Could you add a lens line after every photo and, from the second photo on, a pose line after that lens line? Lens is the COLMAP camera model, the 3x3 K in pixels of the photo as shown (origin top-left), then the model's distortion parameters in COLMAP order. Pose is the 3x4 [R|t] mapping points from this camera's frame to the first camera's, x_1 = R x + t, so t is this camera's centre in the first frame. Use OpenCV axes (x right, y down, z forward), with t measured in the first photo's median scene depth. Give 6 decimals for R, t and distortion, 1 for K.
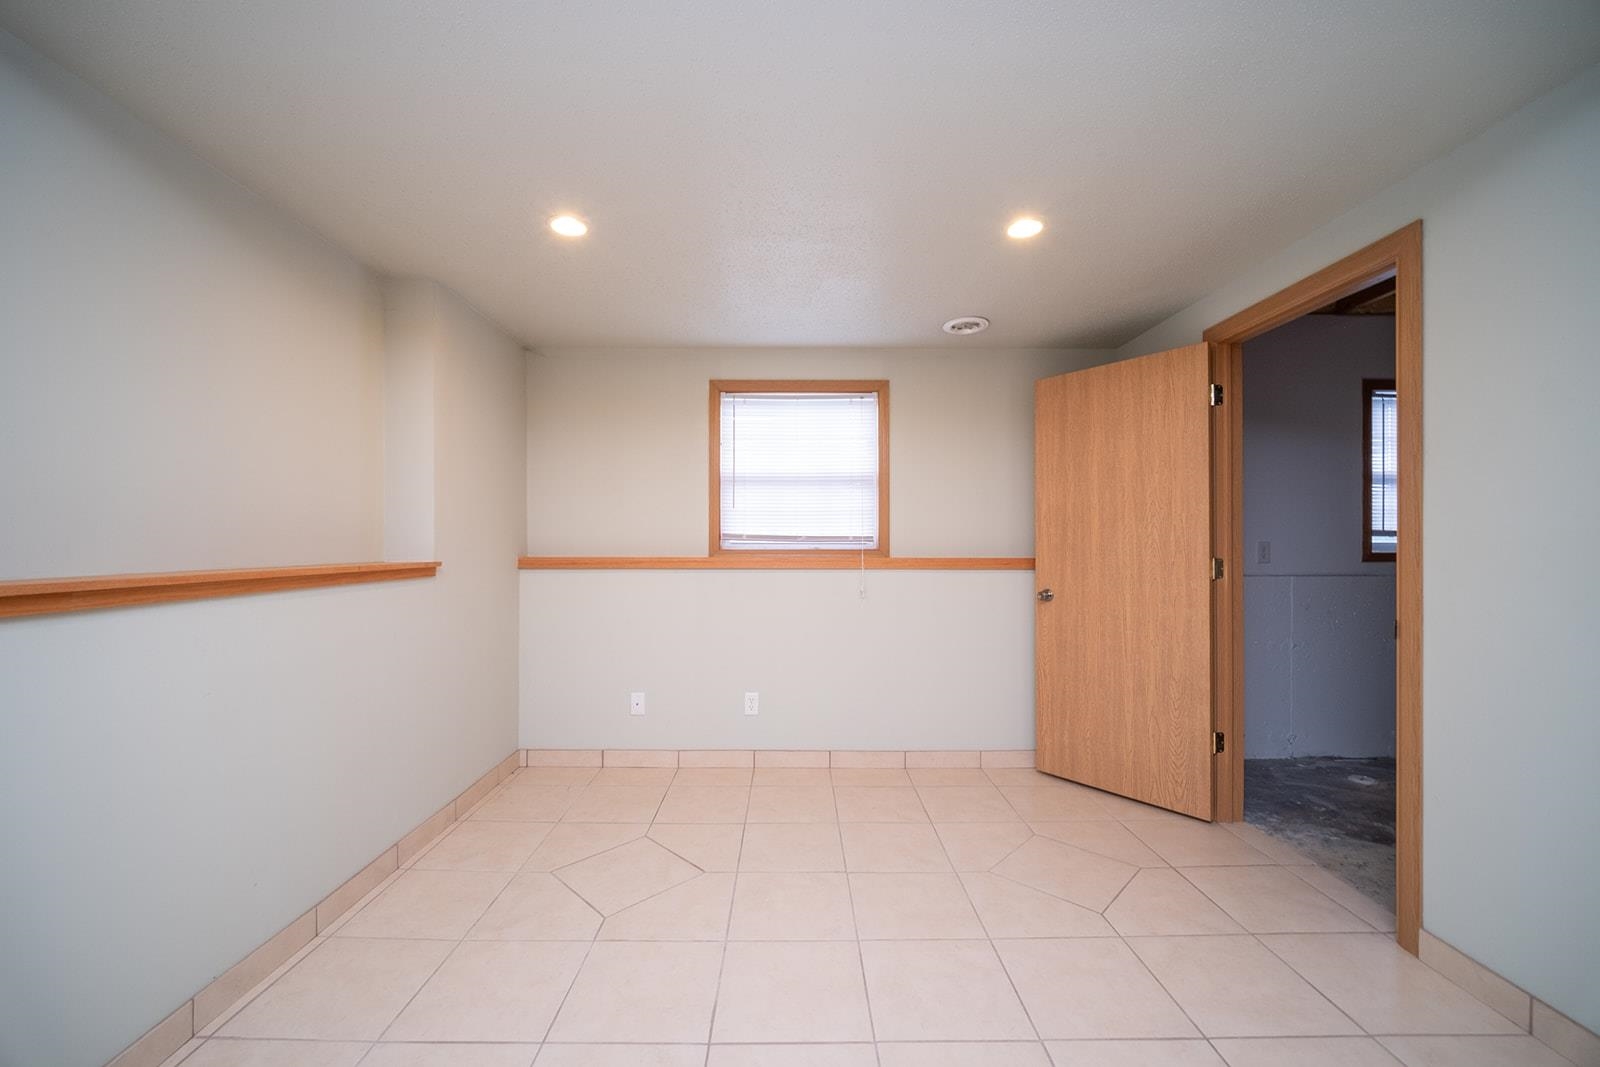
lens RADIAL K [[663.1, 0, 794.6], [0, 663.1, 549.4], [0, 0, 1]] dist [-0.002083, -0.002442]
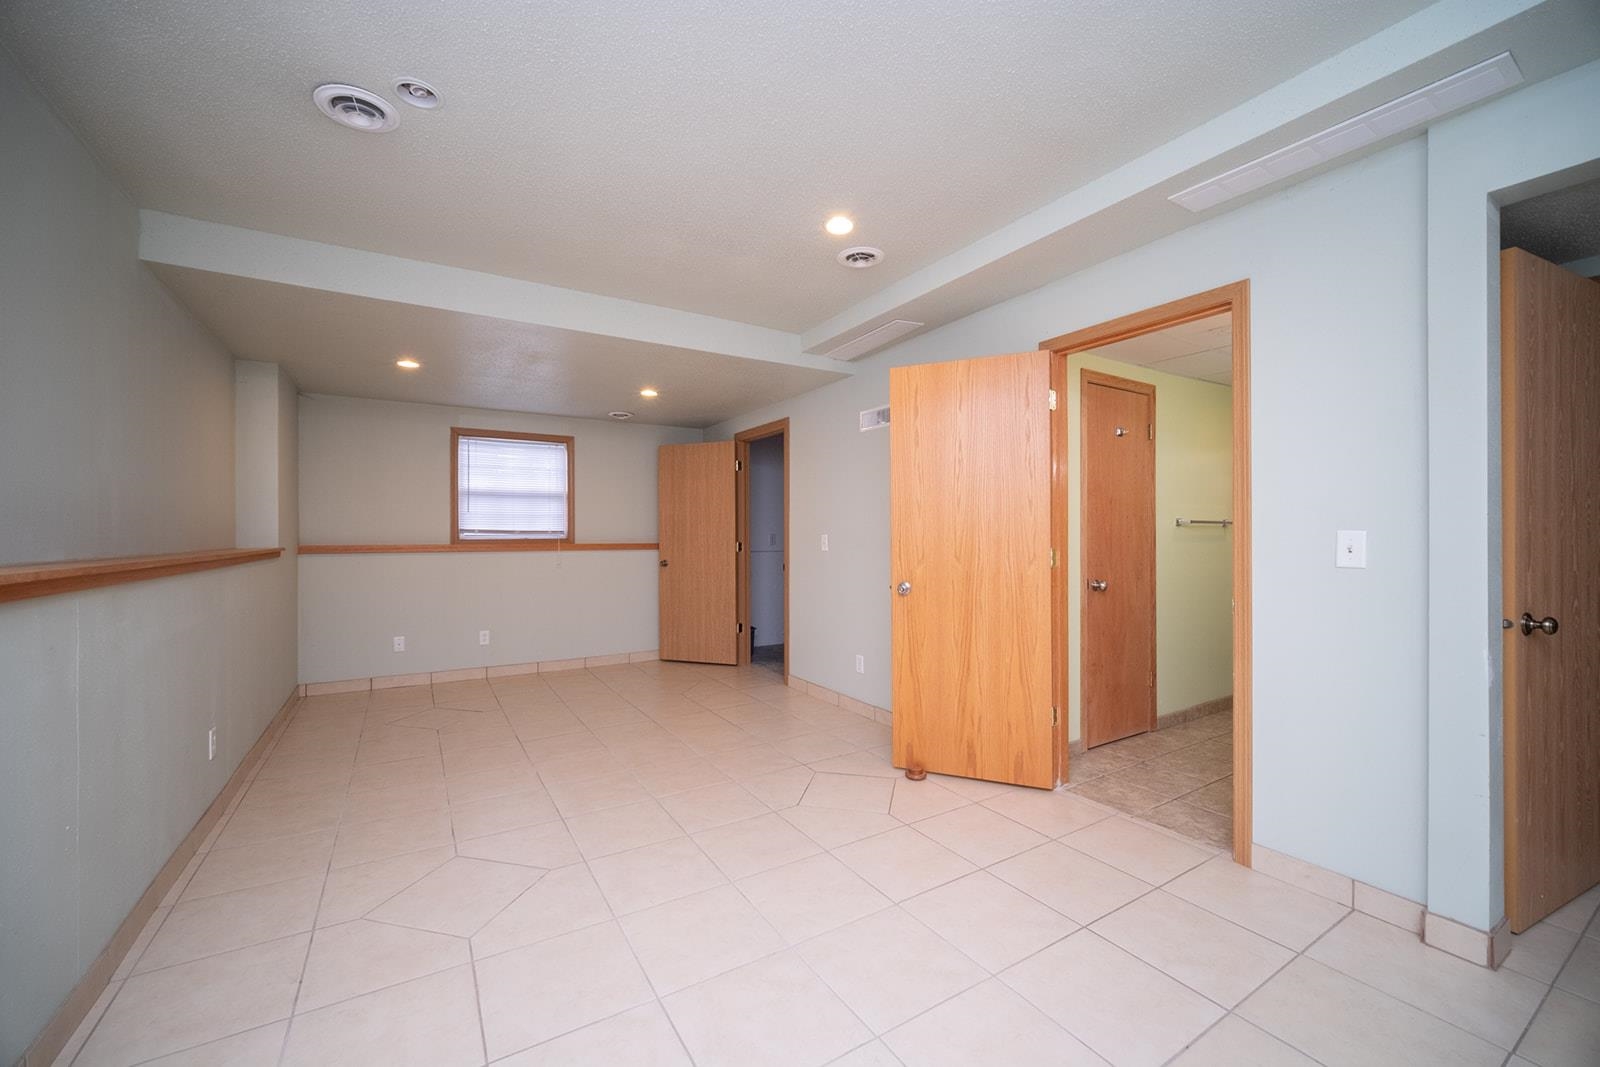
lens RADIAL K [[663.1, 0, 791.8], [0, 663.1, 537.9], [0, 0, 1]] dist [-0.002083, -0.002442]
pose [[0.869929, -0.004151, 0.493160, -0.201699], [0.005254, 0.999986, -0.000852, 0.001969], [-0.493149, 0.003332, 0.869938, -0.708506]]
